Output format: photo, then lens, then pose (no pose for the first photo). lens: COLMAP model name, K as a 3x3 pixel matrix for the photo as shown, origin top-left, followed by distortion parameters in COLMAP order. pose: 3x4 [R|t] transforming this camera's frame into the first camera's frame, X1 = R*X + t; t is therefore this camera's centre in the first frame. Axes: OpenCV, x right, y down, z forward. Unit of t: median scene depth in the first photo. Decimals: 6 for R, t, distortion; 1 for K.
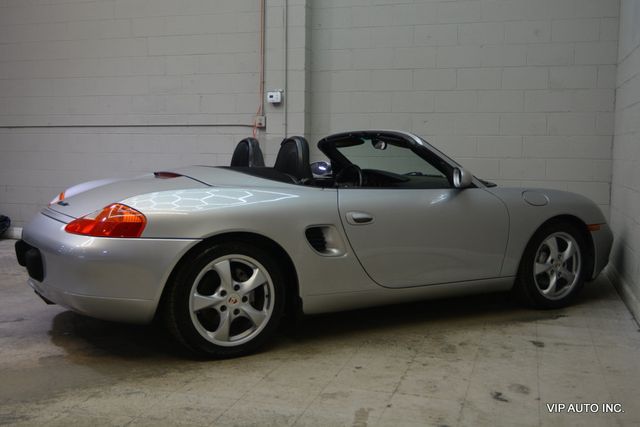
lens RADIAL K [[719.7, 0, 317.2], [0, 719.7, 213.1], [0, 0, 1]] dist [-0.009564, 0.010585]
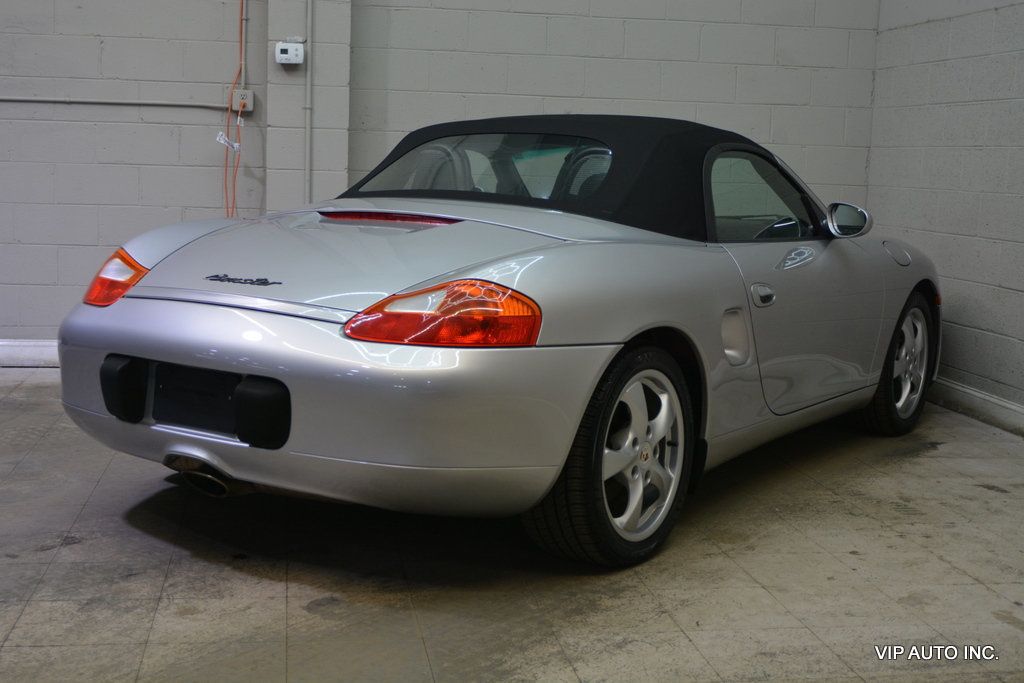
lens RADIAL K [[1382.1, 0, 514.8], [0, 1382.1, 344.2], [0, 0, 1]] dist [0.000742, 0.003240]
pose [[0.892974, -0.043054, 0.448045, -0.655167], [0.019120, 0.998145, 0.057809, -0.022740], [-0.449703, -0.043055, 0.892140, 0.127006]]
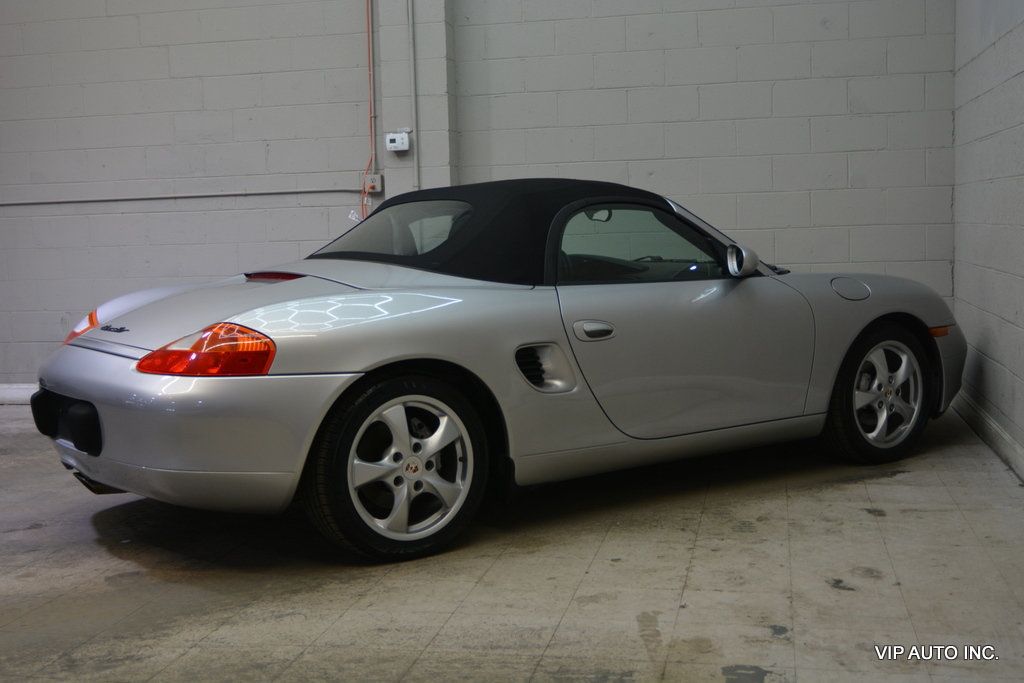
lens RADIAL K [[1299.8, 0, 512.0], [0, 1299.8, 341.5], [0, 0, 1]] dist [-0.000069, -0.018236]
pose [[0.995063, -0.047317, 0.087245, -0.123018], [0.047292, 0.998878, 0.002359, 0.011367], [-0.087258, 0.001779, 0.996184, -0.147803]]
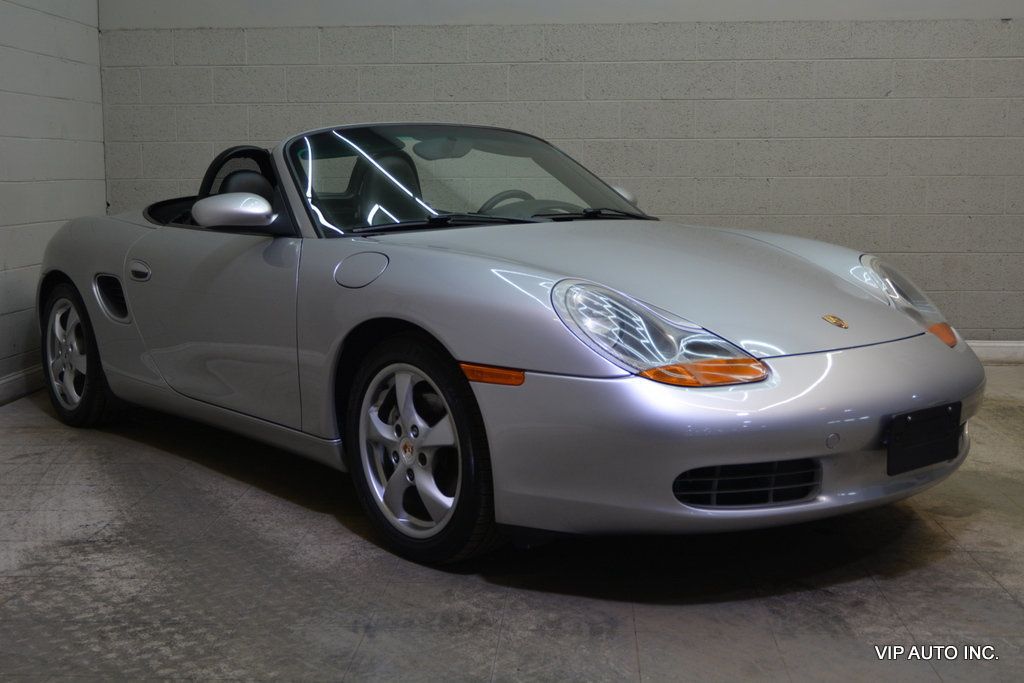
lens RADIAL K [[1236.8, 0, 509.7], [0, 1236.8, 341.3], [0, 0, 1]] dist [0.000077, -0.009143]
pose [[-0.245847, -0.140010, 0.959143, -1.228076], [0.091666, 0.981720, 0.166802, -0.140434], [-0.964964, 0.128929, -0.228519, 1.539661]]
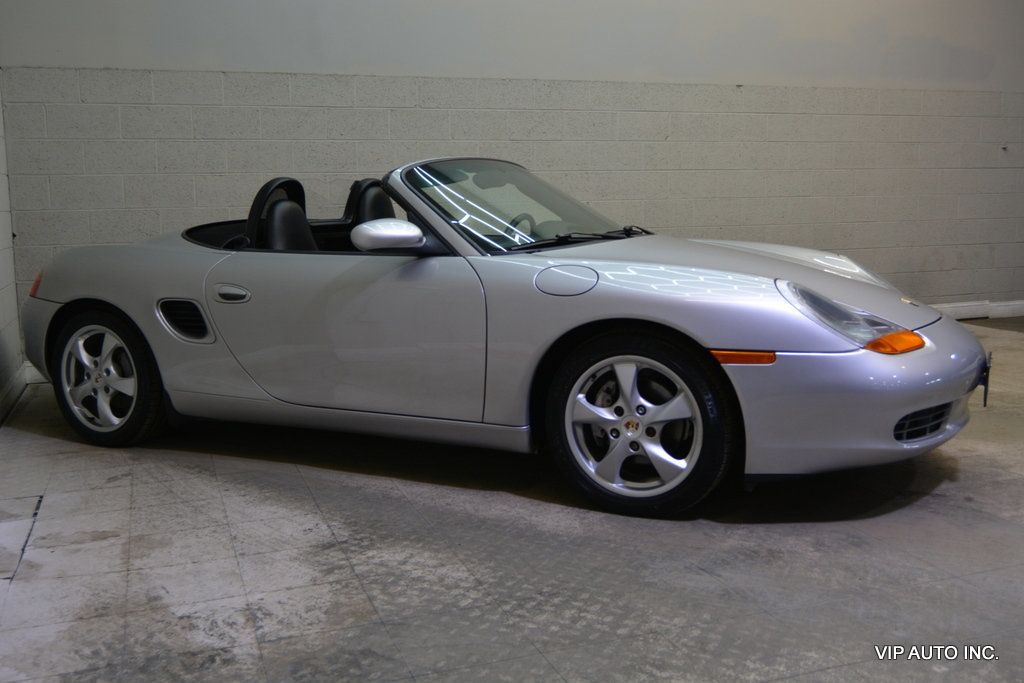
lens RADIAL K [[991.4, 0, 515.2], [0, 991.4, 340.4], [0, 0, 1]] dist [-0.005862, -0.001890]
pose [[-0.612013, -0.114459, 0.782521, -0.977561], [0.082715, 0.974780, 0.207272, -0.182228], [-0.786510, 0.191580, -0.587111, 1.983258]]
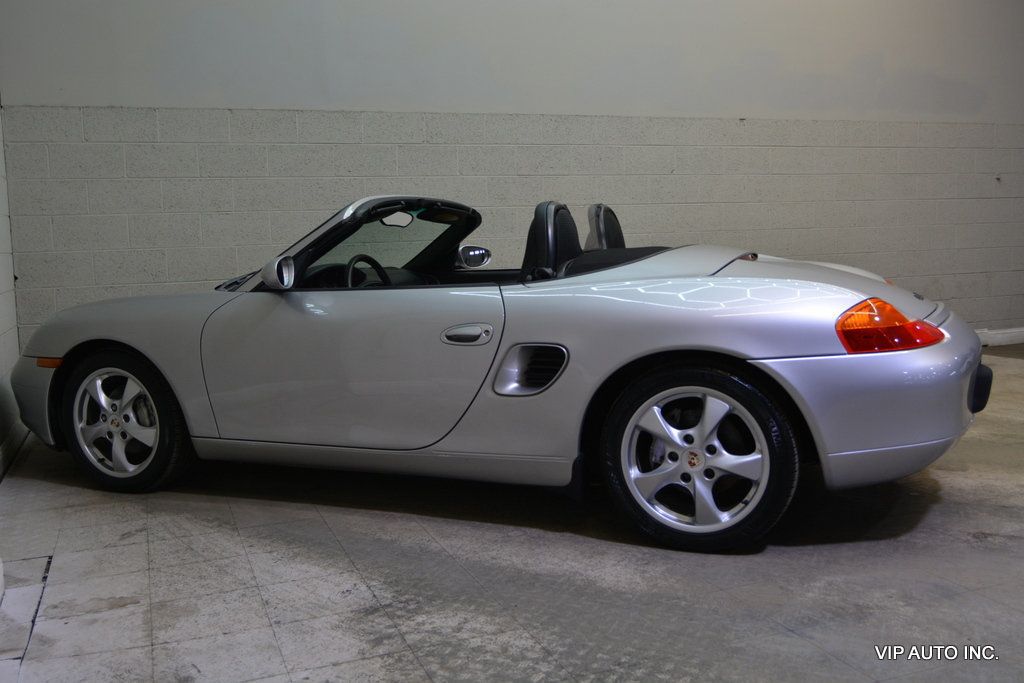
lens RADIAL K [[951.0, 0, 513.0], [0, 951.0, 343.6], [0, 0, 1]] dist [-0.013276, 0.000687]
pose [[-0.629456, -0.079684, 0.772940, -0.868701], [0.094955, 0.979385, 0.178296, -0.173823], [-0.771213, 0.185624, -0.608913, 1.972470]]
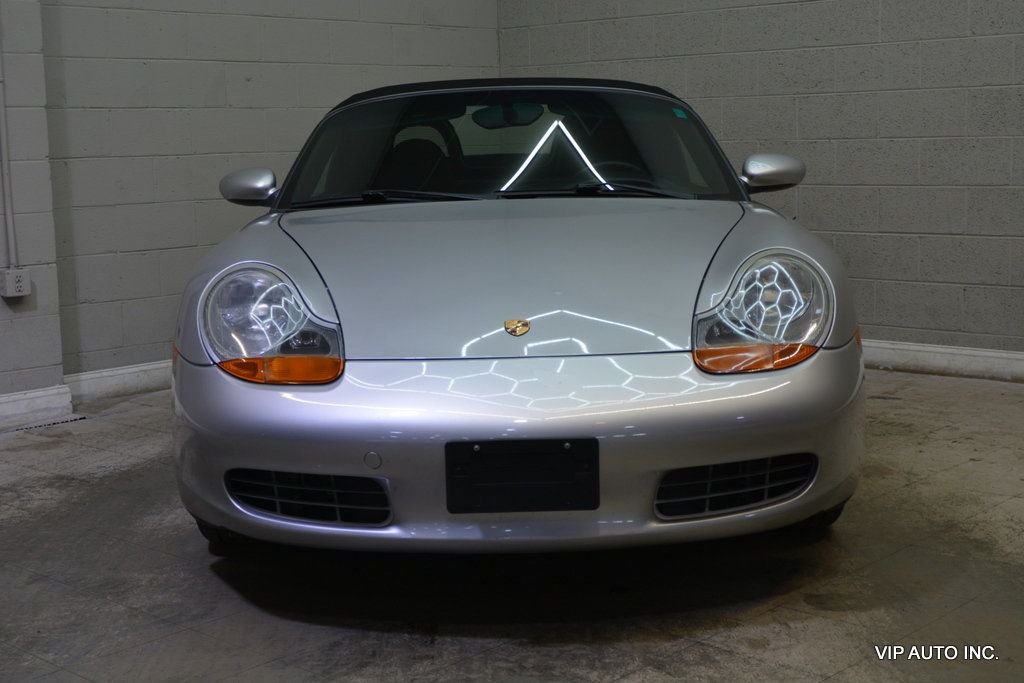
lens RADIAL K [[1459.0, 0, 512.6], [0, 1459.0, 341.1], [0, 0, 1]] dist [-0.004882, -0.023482]
pose [[0.419047, -0.146562, 0.896058, -1.212465], [0.111488, 0.987724, 0.109418, -0.074324], [-0.901094, 0.054048, 0.430242, 0.771815]]
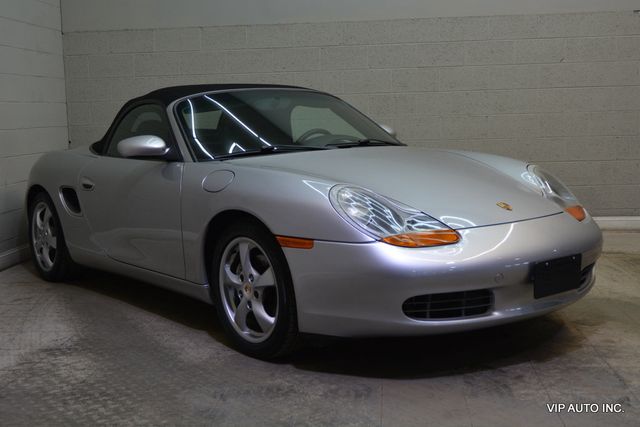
lens RADIAL K [[824.8, 0, 320.3], [0, 824.8, 213.8], [0, 0, 1]] dist [0.003263, -0.019779]
pose [[-0.223918, -0.123449, 0.966758, -1.321354], [0.116011, 0.981517, 0.152204, -0.149373], [-0.967679, 0.146236, -0.205458, 1.522362]]
